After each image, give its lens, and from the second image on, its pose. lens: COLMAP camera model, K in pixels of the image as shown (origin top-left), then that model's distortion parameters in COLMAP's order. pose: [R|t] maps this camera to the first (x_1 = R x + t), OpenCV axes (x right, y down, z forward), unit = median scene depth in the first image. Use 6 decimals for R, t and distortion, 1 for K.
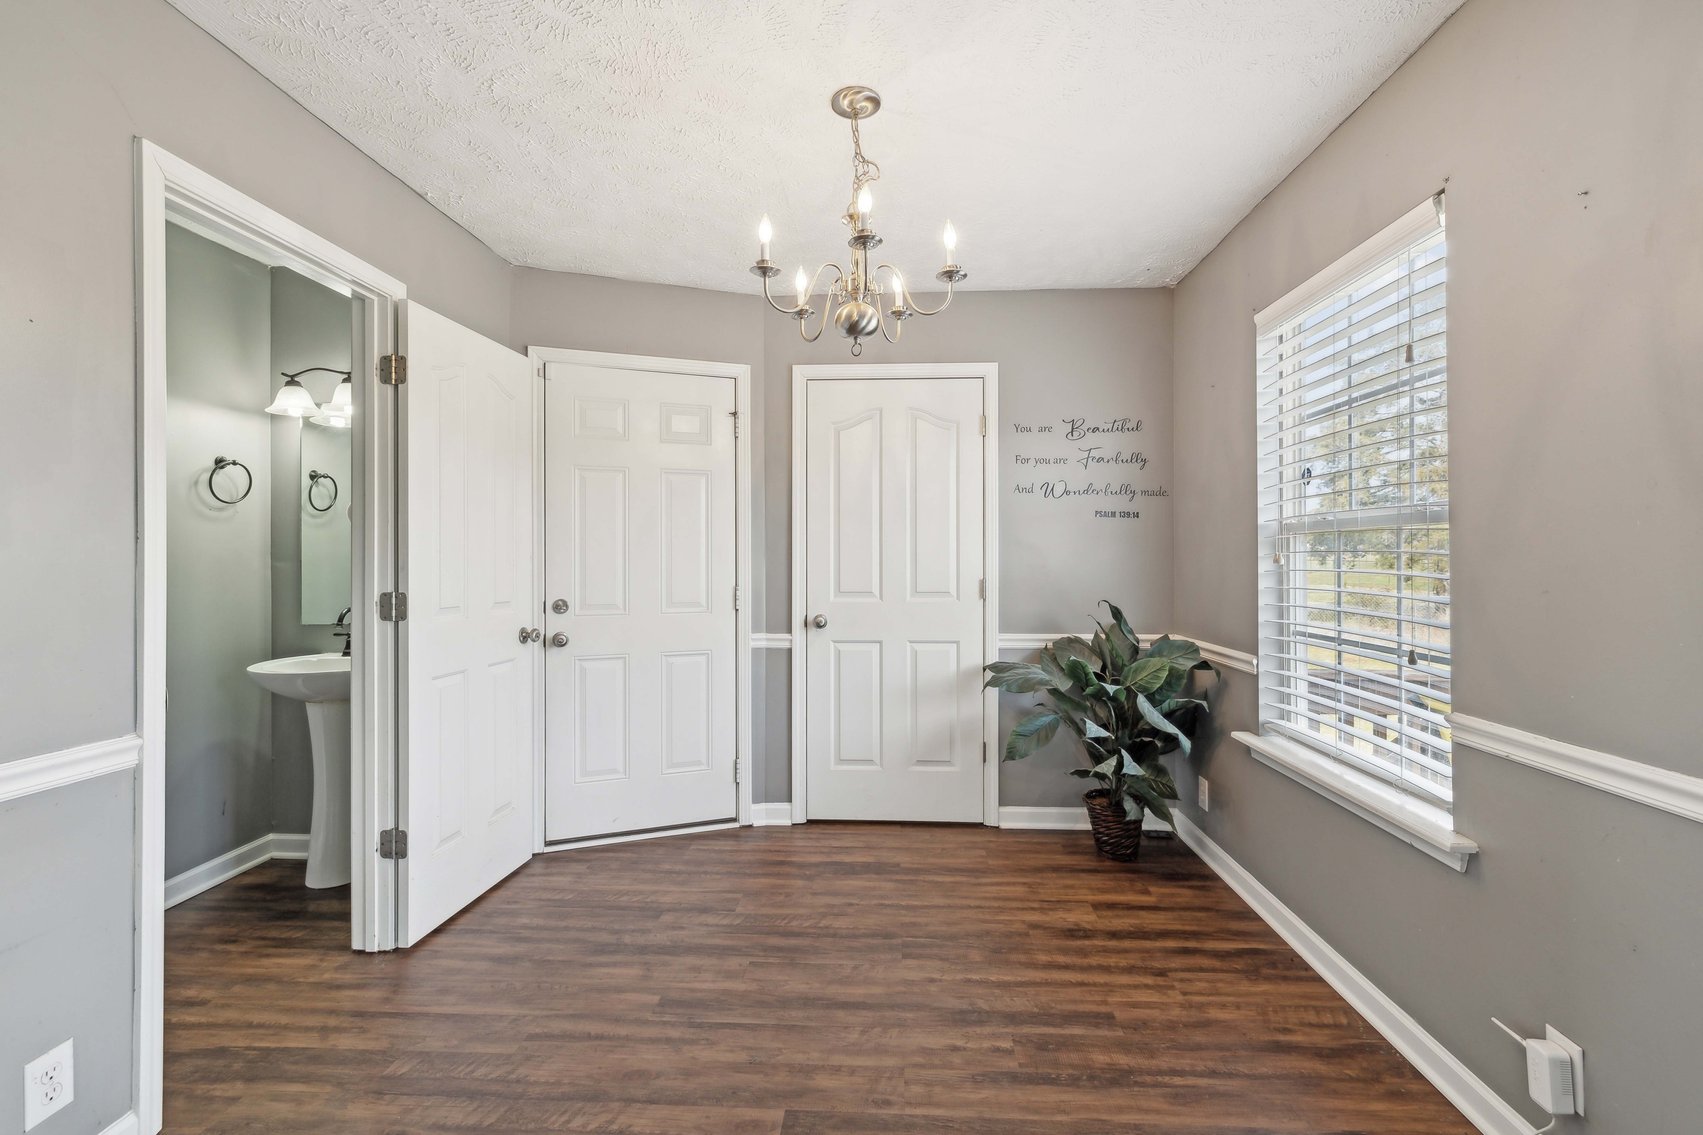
lens RADIAL K [[735.7, 0, 851.5], [0, 735.7, 555.6], [0, 0, 1]] dist [0.002683, -0.000632]
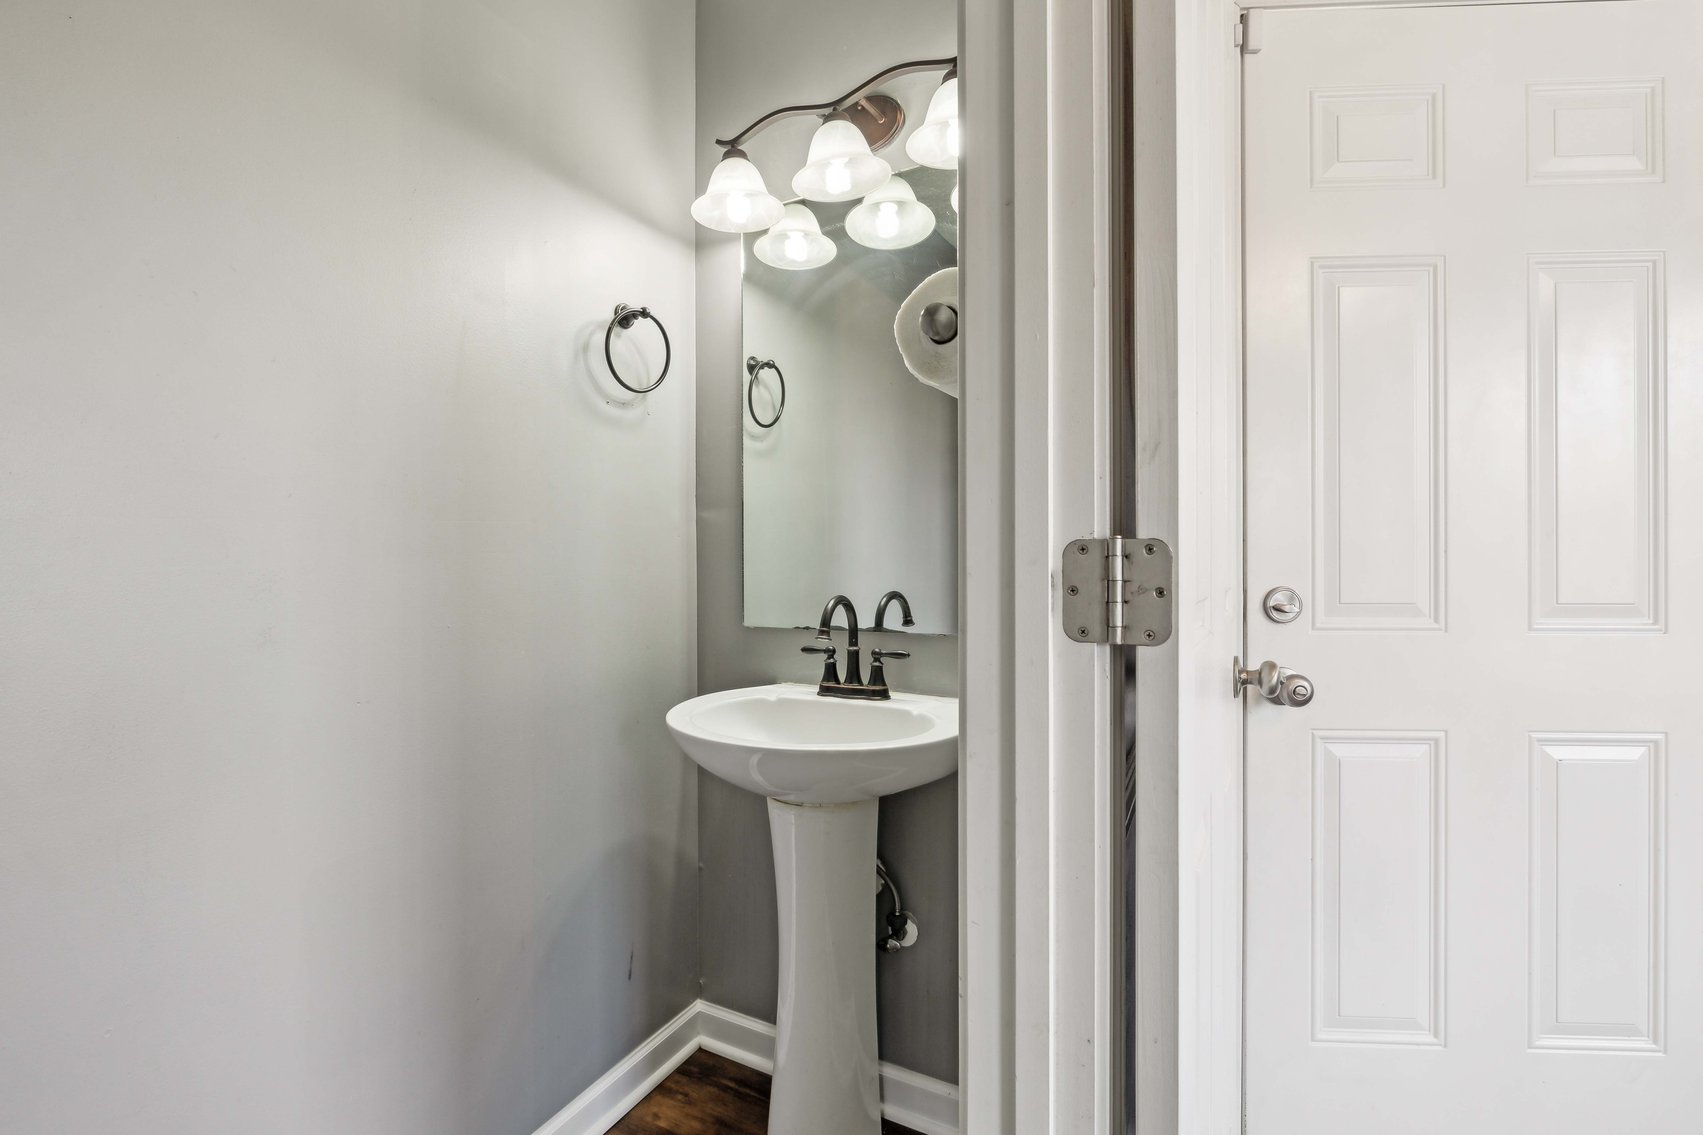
lens RADIAL K [[780.4, 0, 849.0], [0, 780.4, 552.1], [0, 0, 1]] dist [-0.001627, 0.000381]
pose [[0.905428, -0.004197, -0.424480, -0.456272], [0.003725, 0.999991, -0.001942, 0.042917], [0.424484, 0.000177, 0.905435, 0.542421]]
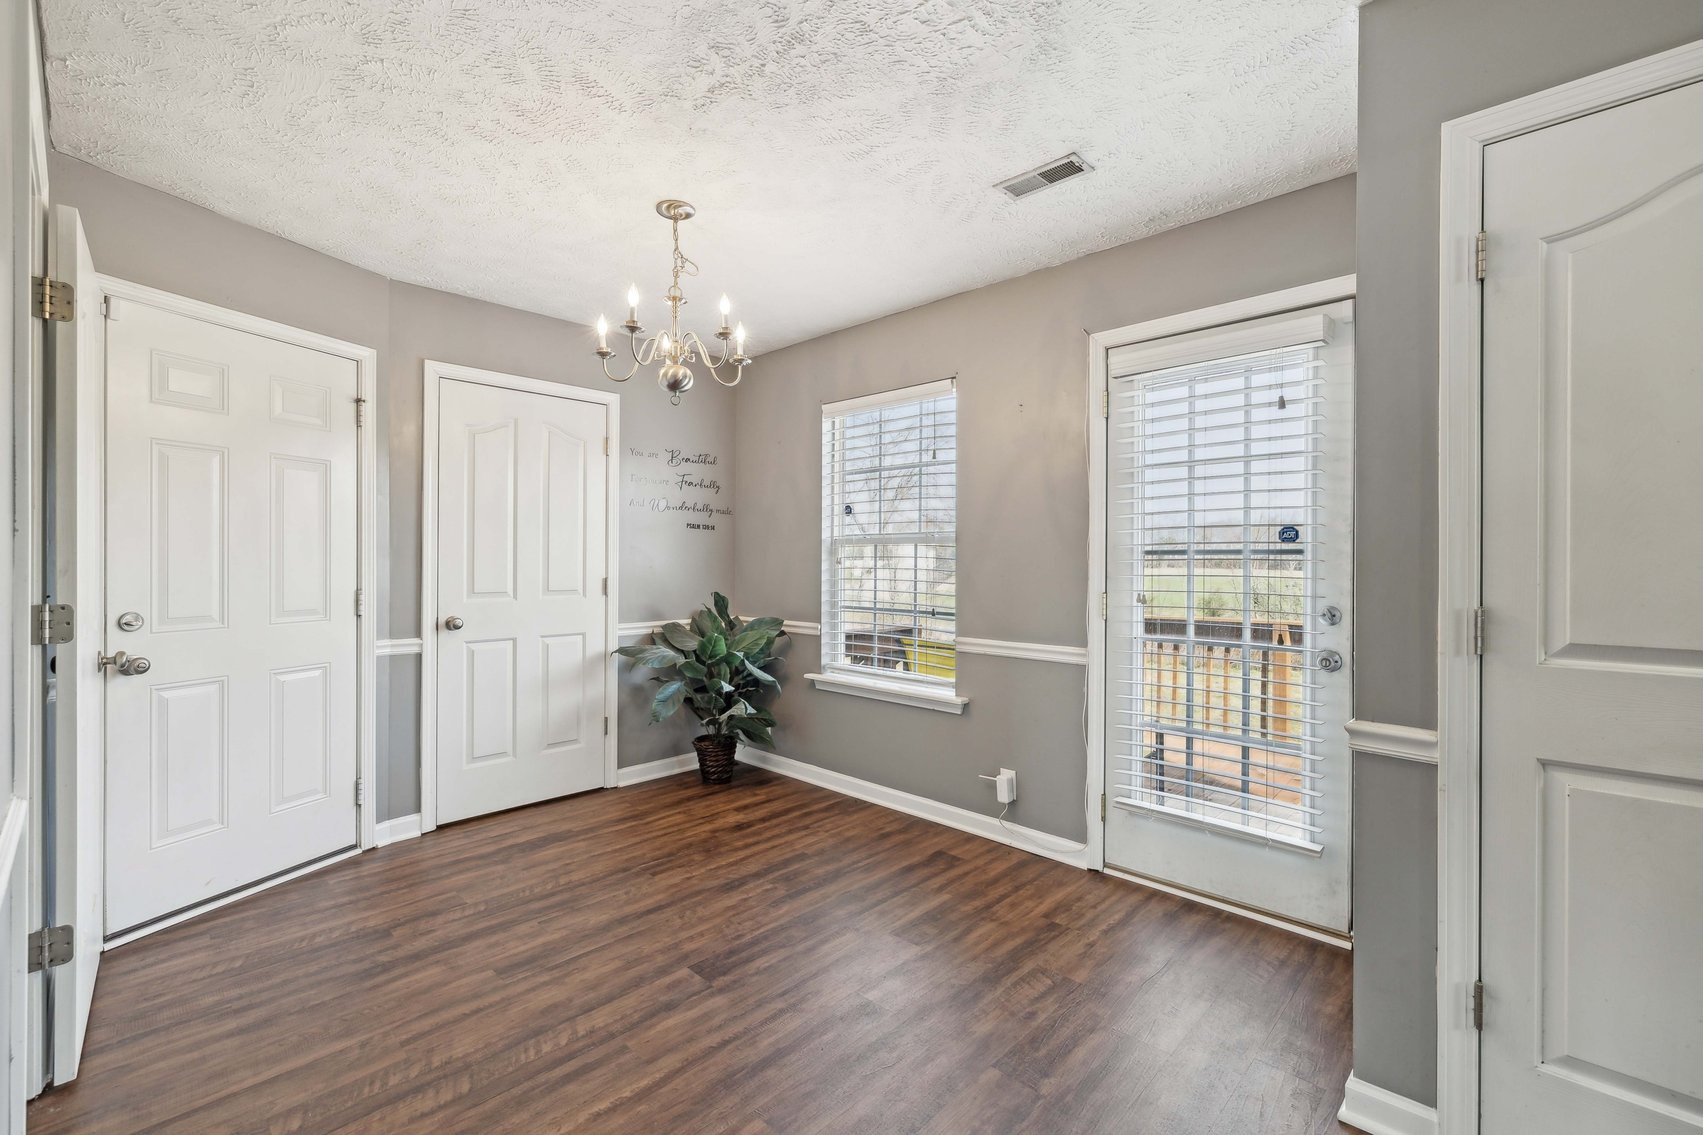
lens RADIAL K [[716.4, 0, 851.5], [0, 716.4, 567.5], [0, 0, 1]] dist [0.000051, -0.000327]
pose [[0.663862, -0.004471, 0.747842, -0.482471], [-0.006421, 0.999911, 0.011678, -0.000374], [-0.747827, -0.012554, 0.663774, -0.051282]]
